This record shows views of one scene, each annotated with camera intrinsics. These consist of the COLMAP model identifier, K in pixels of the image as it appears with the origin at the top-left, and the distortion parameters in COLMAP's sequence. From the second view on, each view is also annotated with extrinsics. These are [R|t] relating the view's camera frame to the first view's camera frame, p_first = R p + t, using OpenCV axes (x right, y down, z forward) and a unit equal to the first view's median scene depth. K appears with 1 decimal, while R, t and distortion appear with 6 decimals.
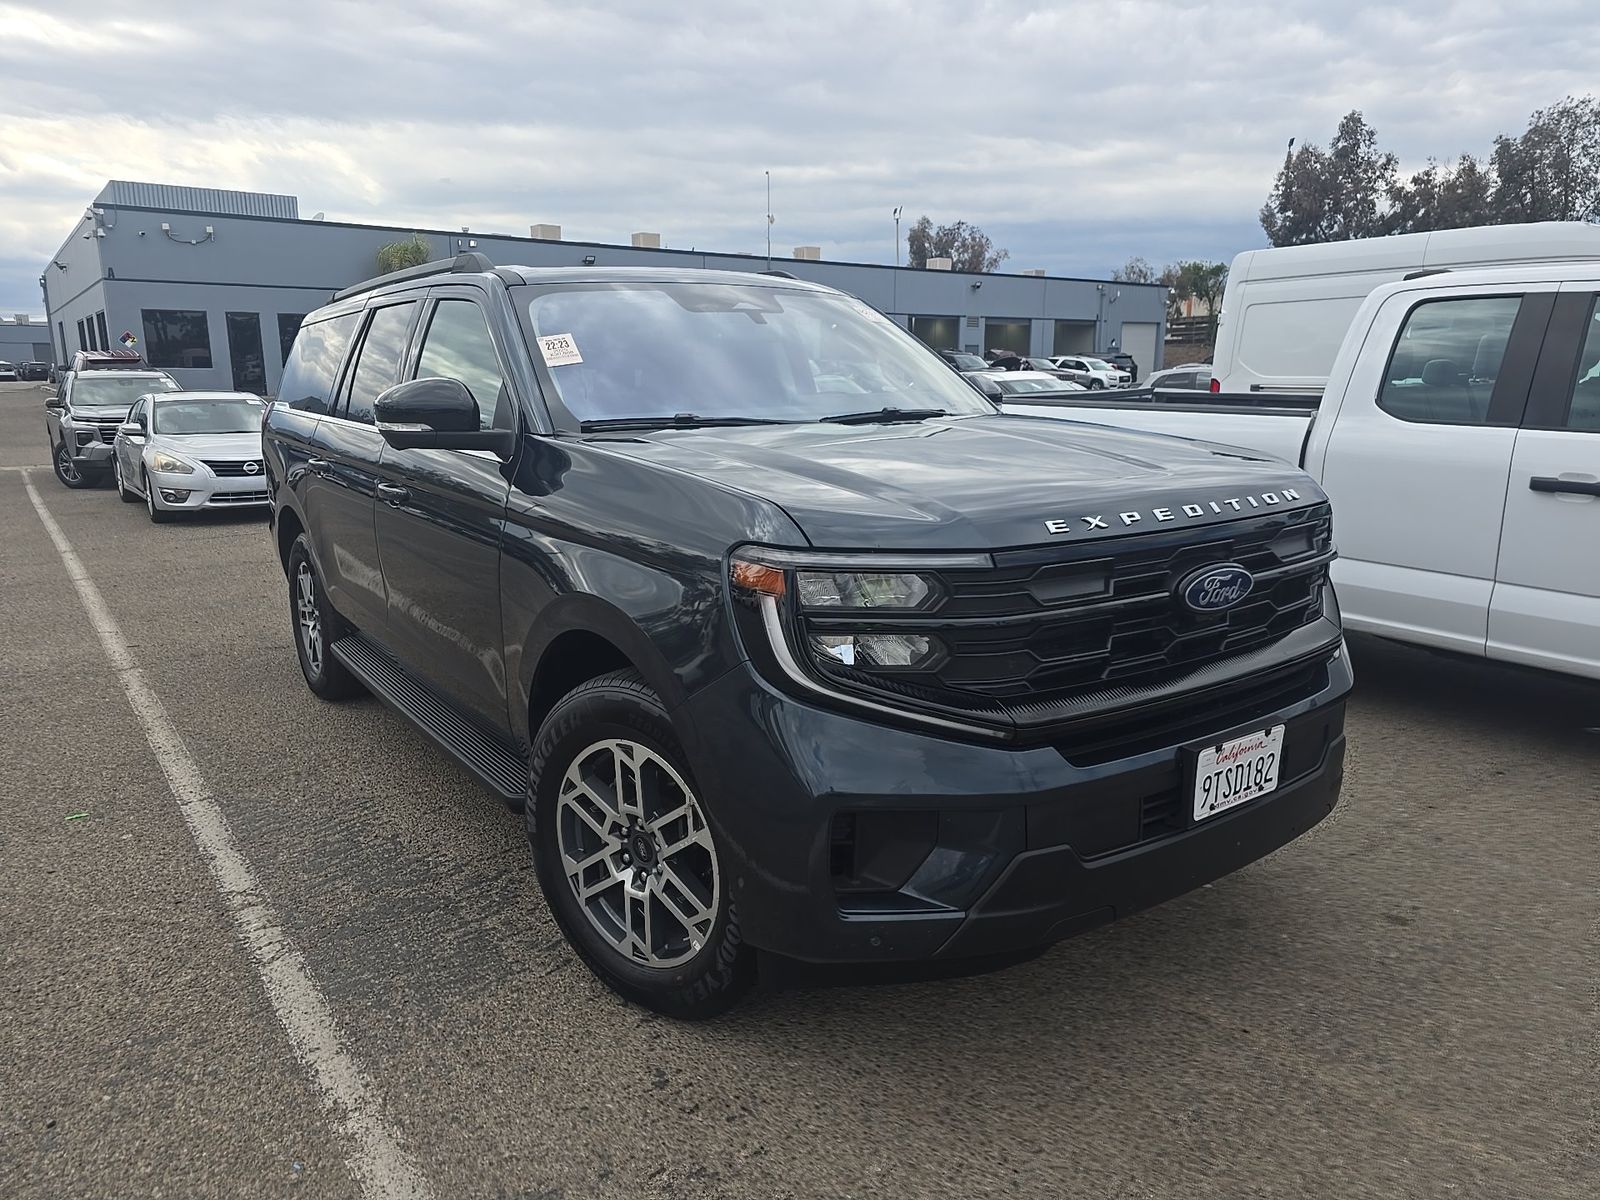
lens RADIAL K [[1097.2, 0, 798.0], [0, 1097.2, 603.4], [0, 0, 1]] dist [0.051374, -0.038969]
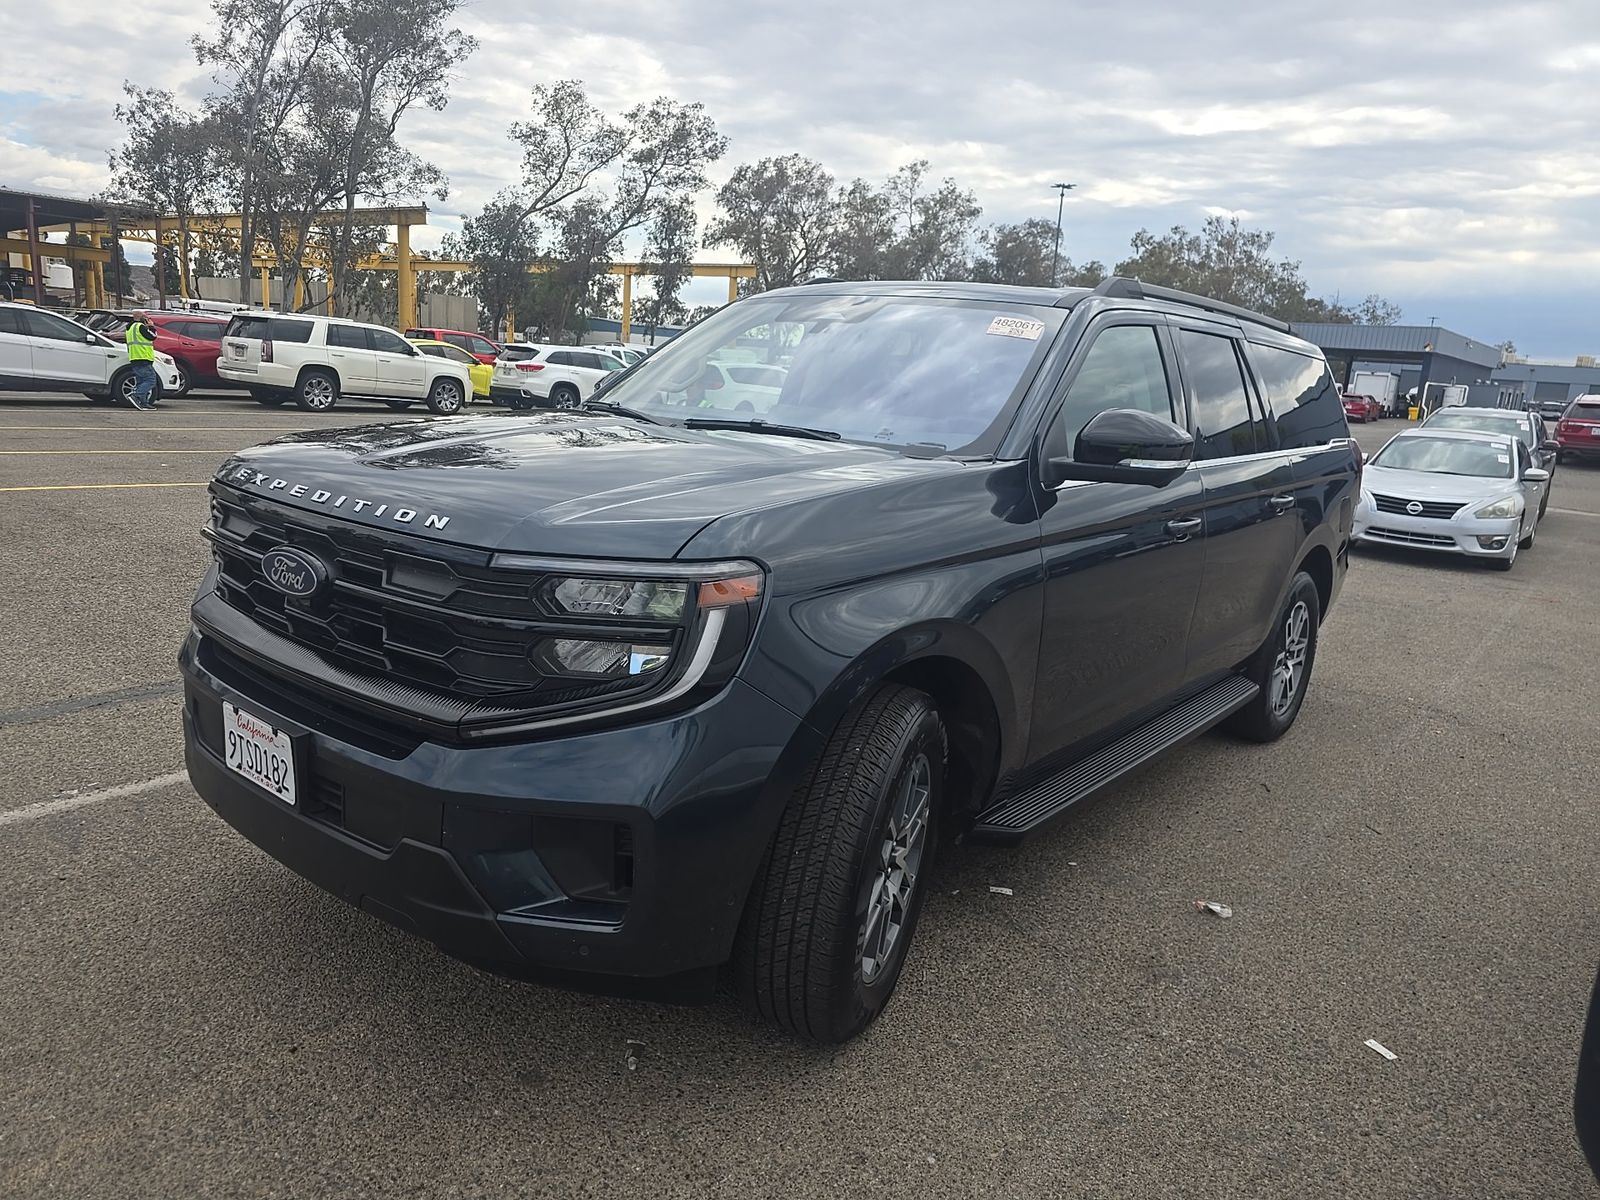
lens RADIAL K [[1100.0, 0, 802.1], [0, 1100.0, 590.0], [0, 0, 1]] dist [0.041337, -0.043068]
pose [[0.235745, 0.214432, -0.947862, 0.095371], [-0.264032, 0.952797, 0.149881, -0.017949], [0.935260, 0.214932, 0.281234, 0.075859]]
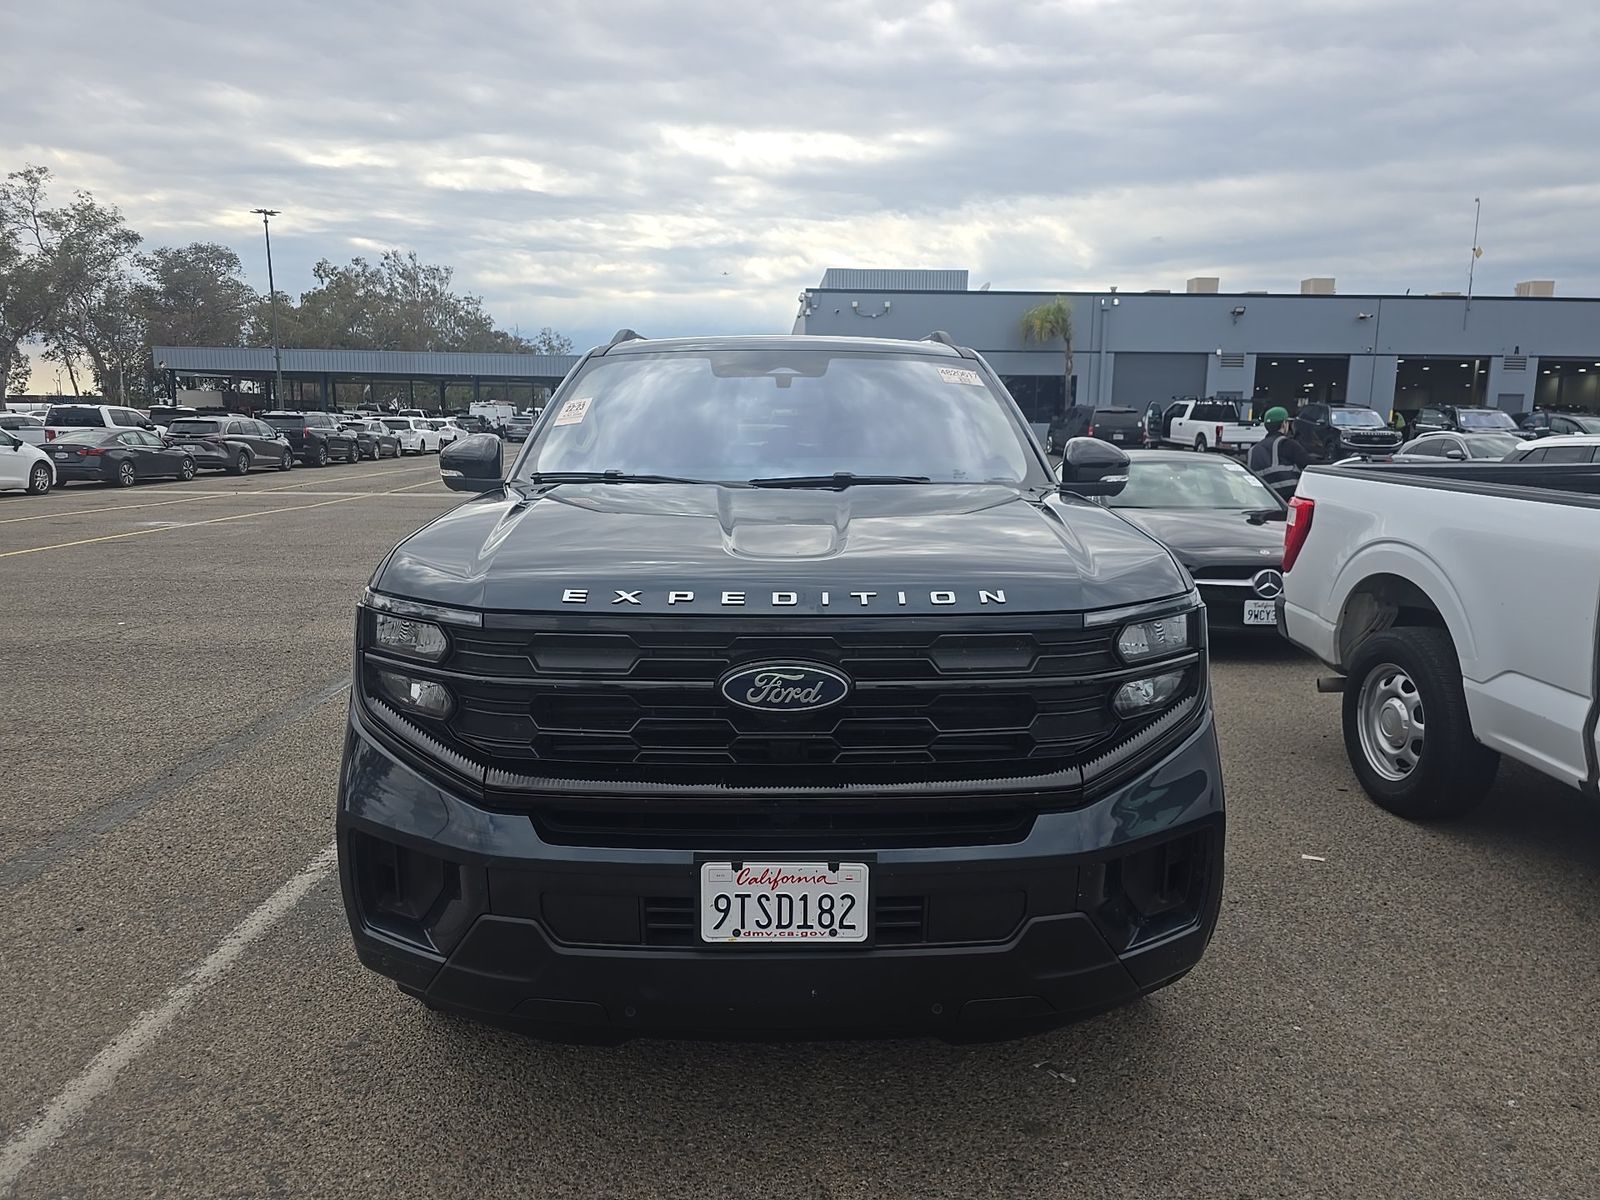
lens RADIAL K [[1094.4, 0, 777.5], [0, 1094.4, 592.4], [0, 0, 1]] dist [0.048676, -0.046624]
pose [[0.813893, 0.099786, -0.572382, 0.056975], [-0.131800, 0.991169, -0.014617, -0.004969], [0.565868, 0.087337, 0.819857, 0.017963]]
